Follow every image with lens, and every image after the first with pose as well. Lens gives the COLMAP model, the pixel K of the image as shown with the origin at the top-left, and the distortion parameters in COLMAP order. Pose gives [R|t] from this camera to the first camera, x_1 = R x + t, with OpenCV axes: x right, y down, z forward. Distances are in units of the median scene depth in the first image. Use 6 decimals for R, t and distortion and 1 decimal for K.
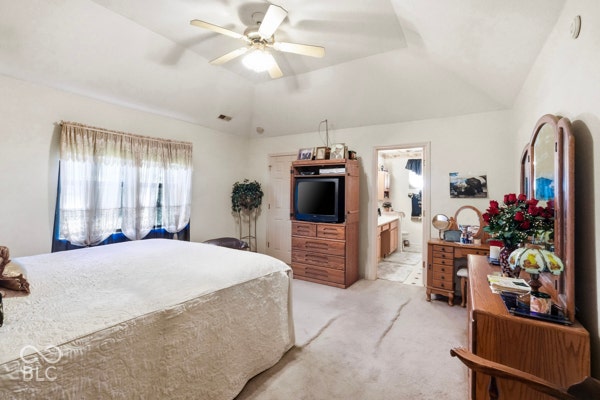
lens RADIAL K [[271.5, 0, 300.1], [0, 271.5, 191.2], [0, 0, 1]] dist [0.000398, 0.000022]
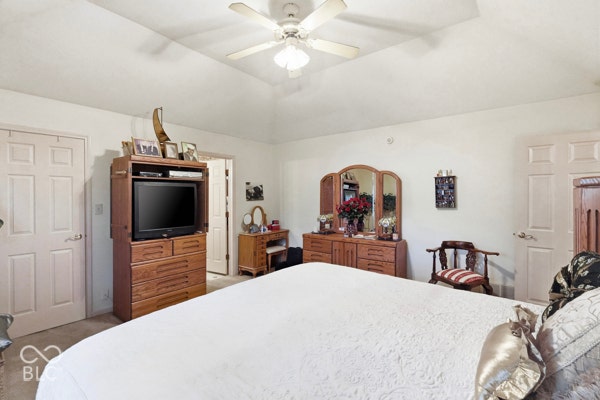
lens RADIAL K [[273.5, 0, 298.1], [0, 273.5, 197.9], [0, 0, 1]] dist [0.000723, 0.000089]
pose [[0.110255, -0.024454, 0.993602, -0.718116], [-0.004034, 0.999678, 0.025051, -0.023327], [-0.993895, -0.006770, 0.110121, 0.564793]]
